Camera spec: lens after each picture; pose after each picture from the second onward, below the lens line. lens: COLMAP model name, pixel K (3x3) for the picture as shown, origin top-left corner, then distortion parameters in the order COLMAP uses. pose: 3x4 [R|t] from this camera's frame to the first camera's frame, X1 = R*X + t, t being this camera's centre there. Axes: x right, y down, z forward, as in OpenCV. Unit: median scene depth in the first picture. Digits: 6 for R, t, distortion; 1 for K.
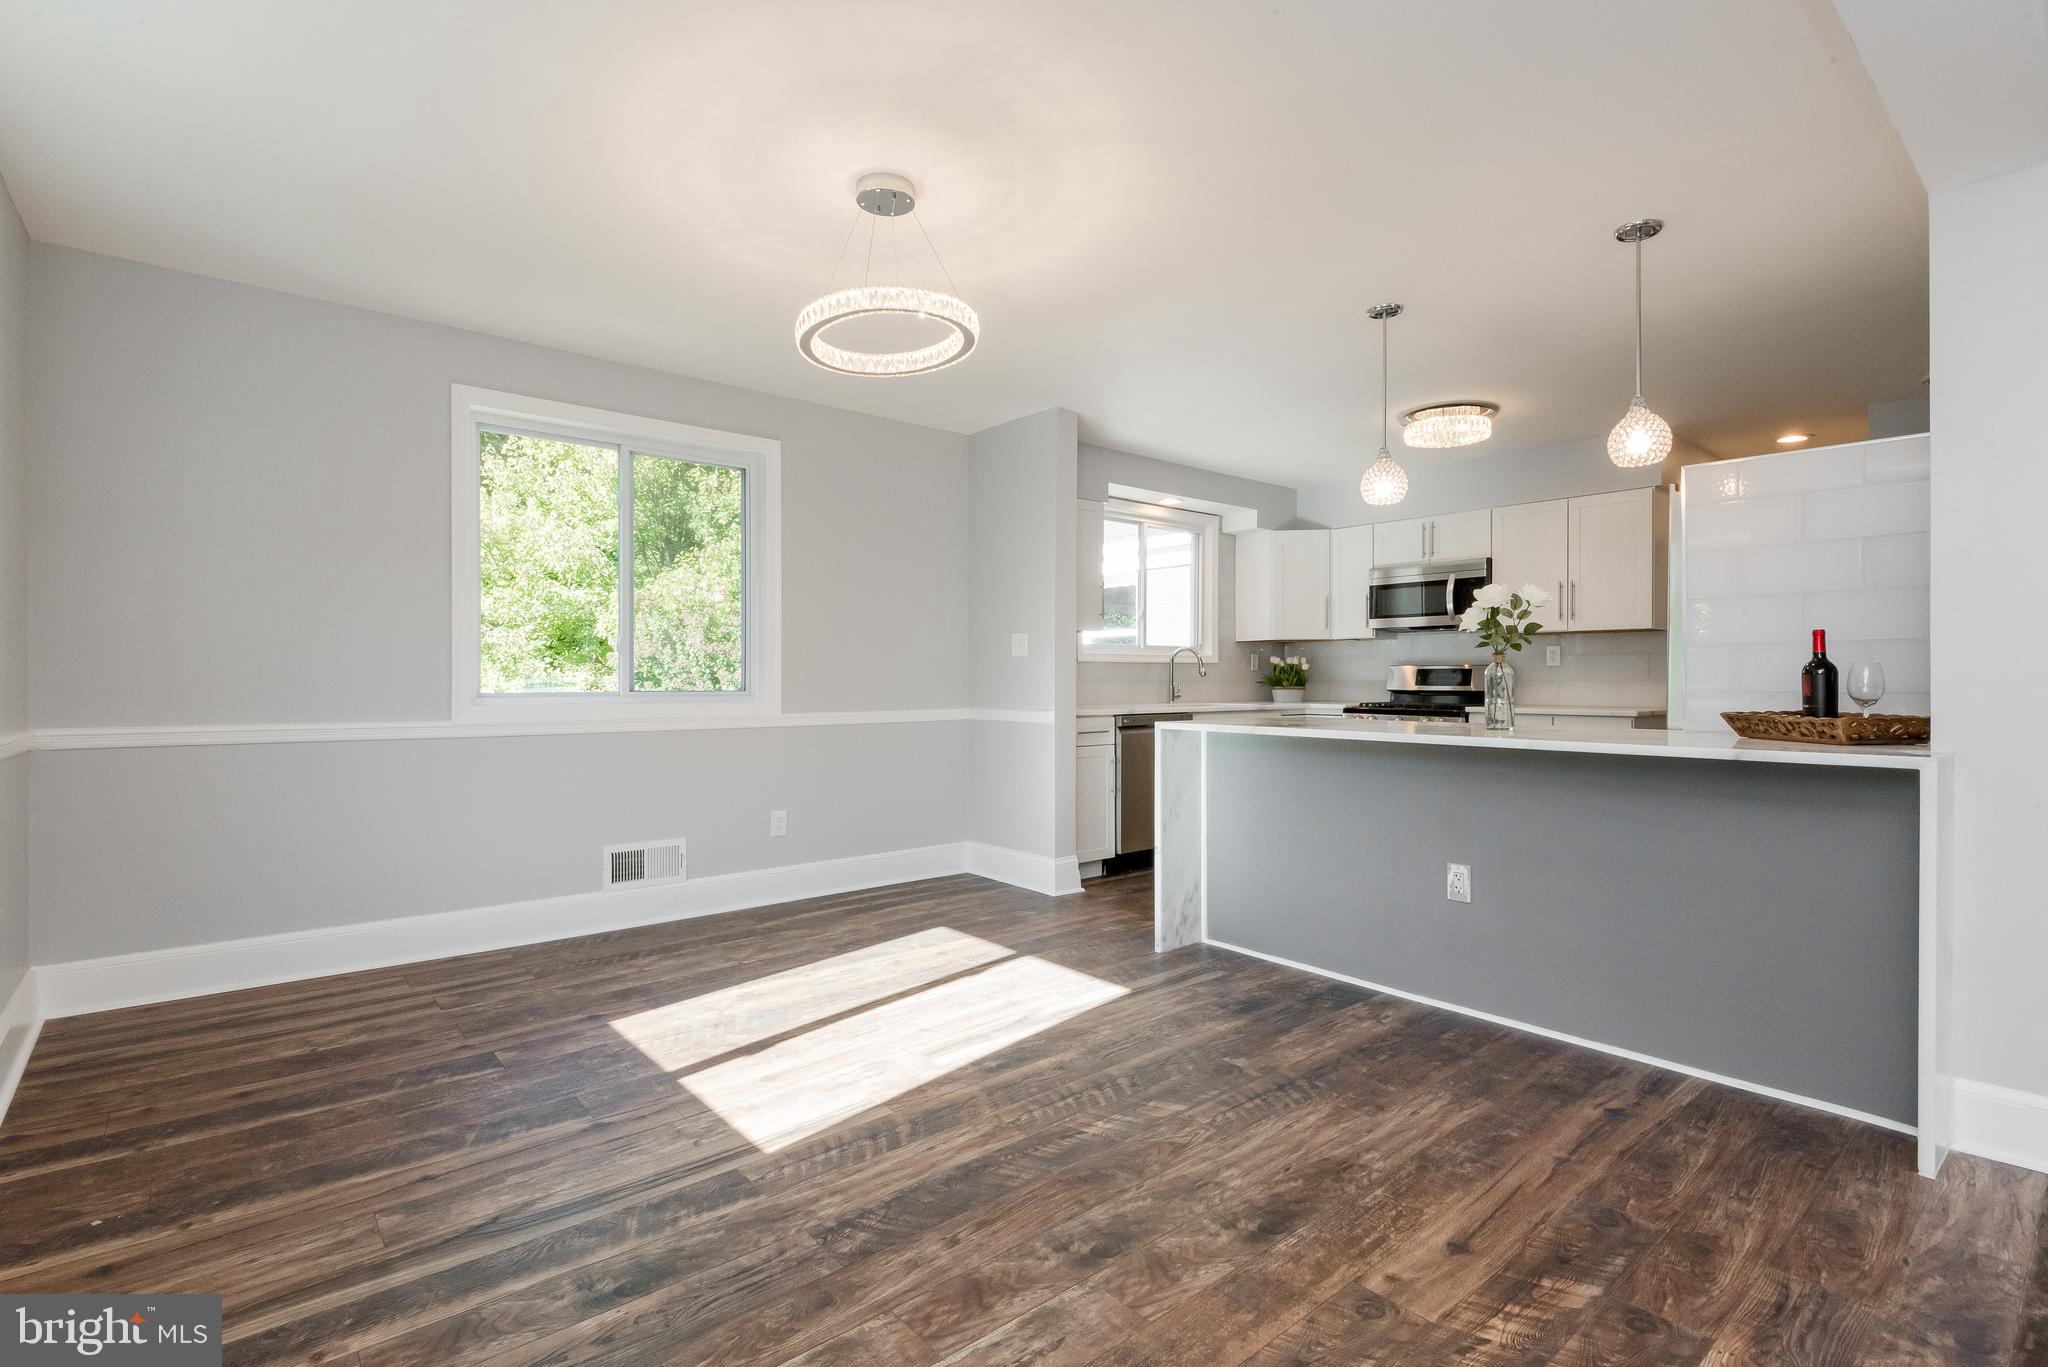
lens RADIAL K [[957.3, 0, 1015.2], [0, 957.3, 670.4], [0, 0, 1]] dist [0.010816, -0.006817]
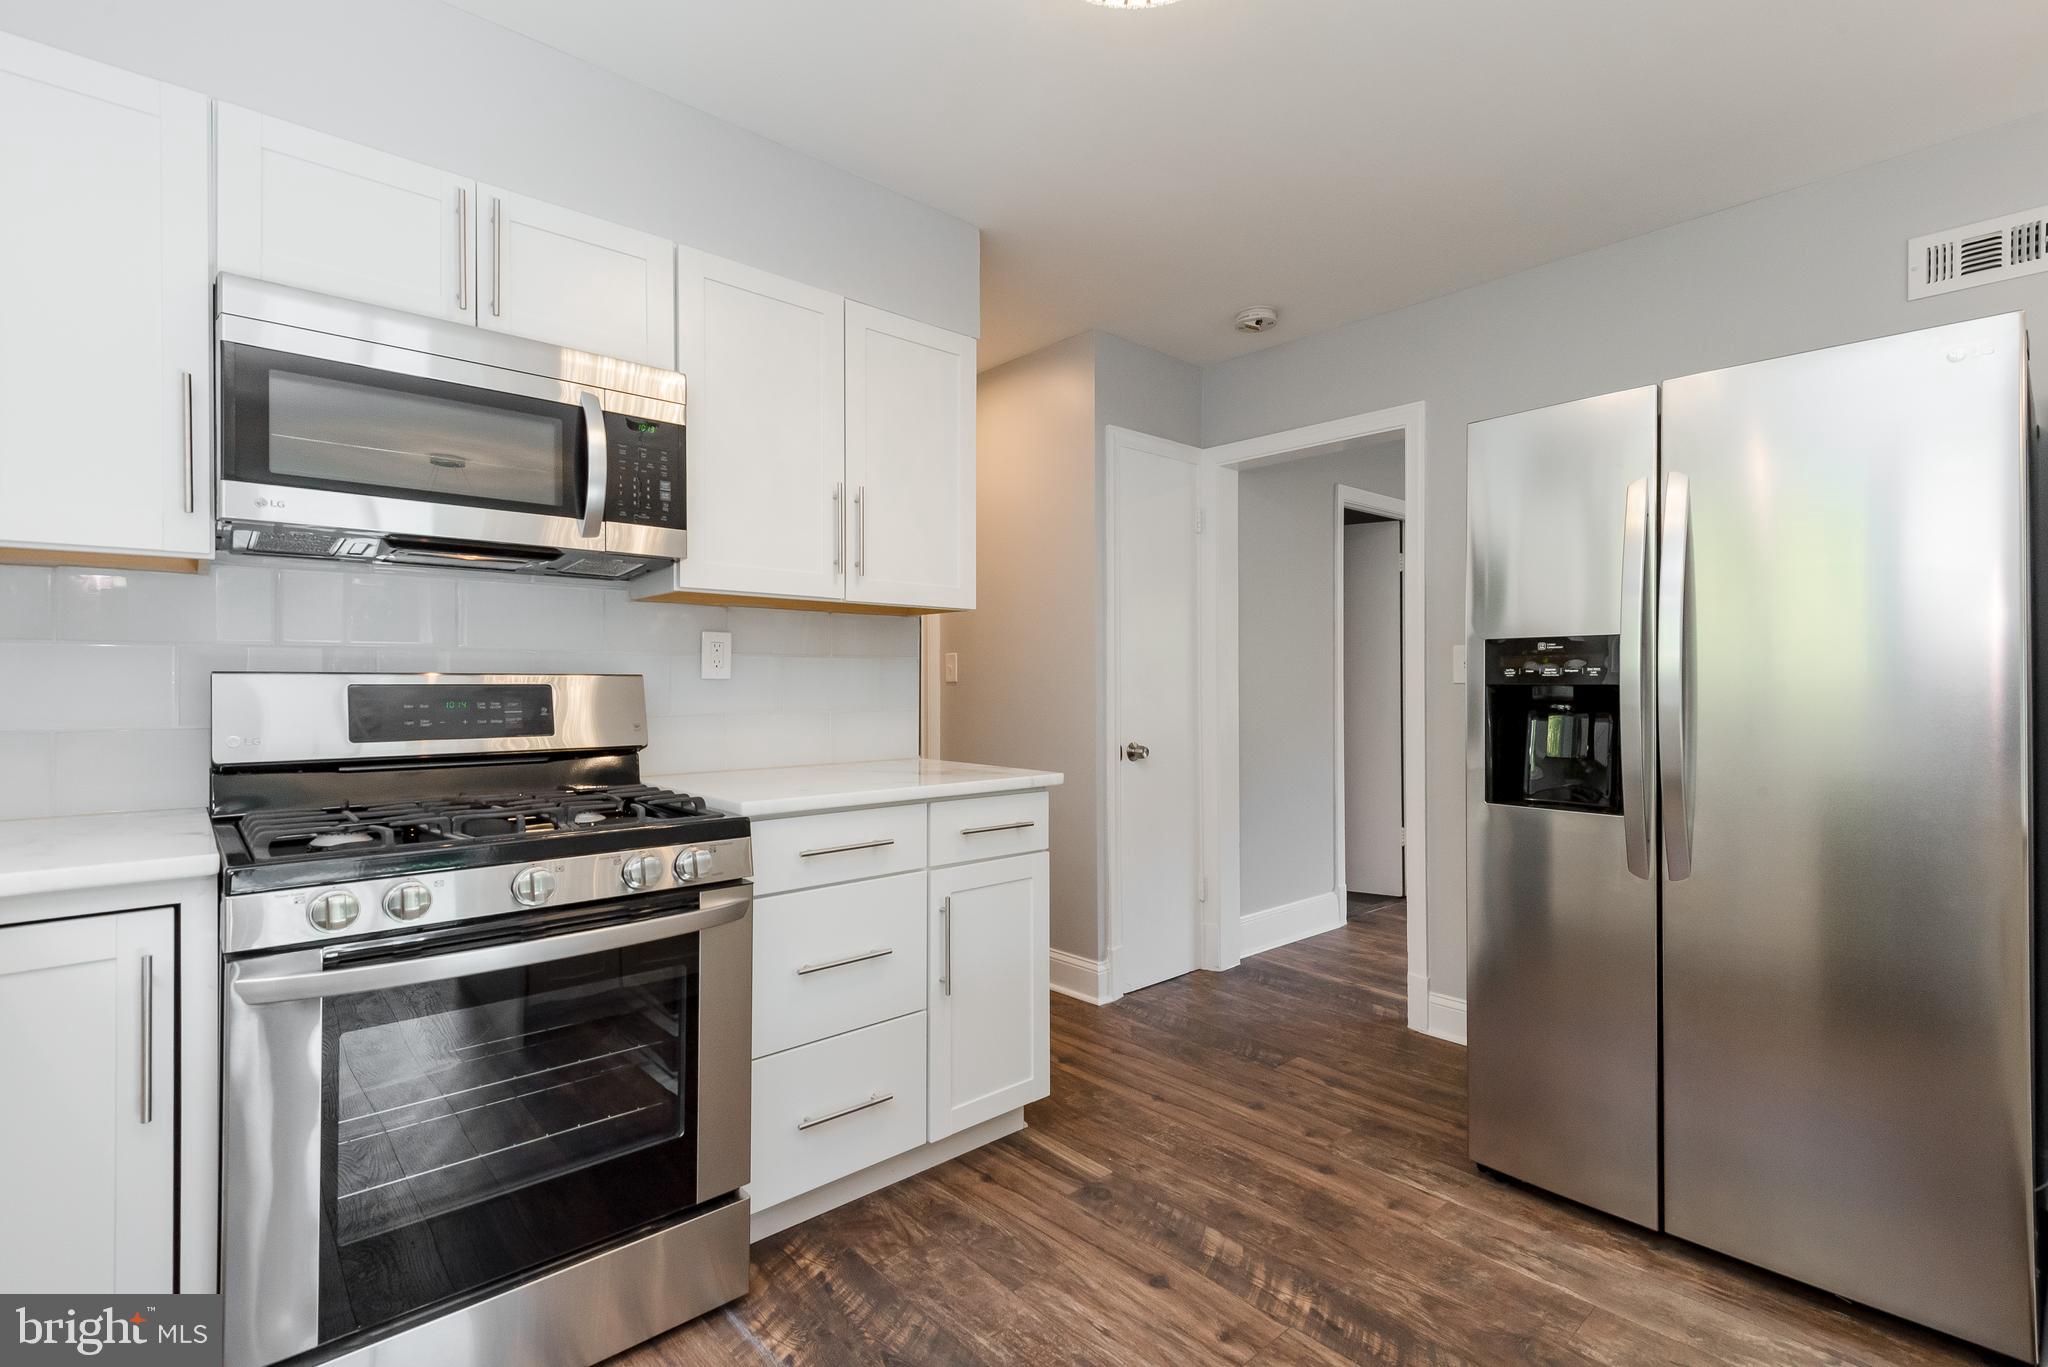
lens RADIAL K [[925.1, 0, 1016.5], [0, 925.1, 686.7], [0, 0, 1]] dist [0.014424, -0.003537]
pose [[-0.028690, 0.001157, 0.999588, 0.154651], [-0.003079, 0.999994, -0.001246, -0.001530], [-0.999584, -0.003113, -0.028686, 0.970799]]
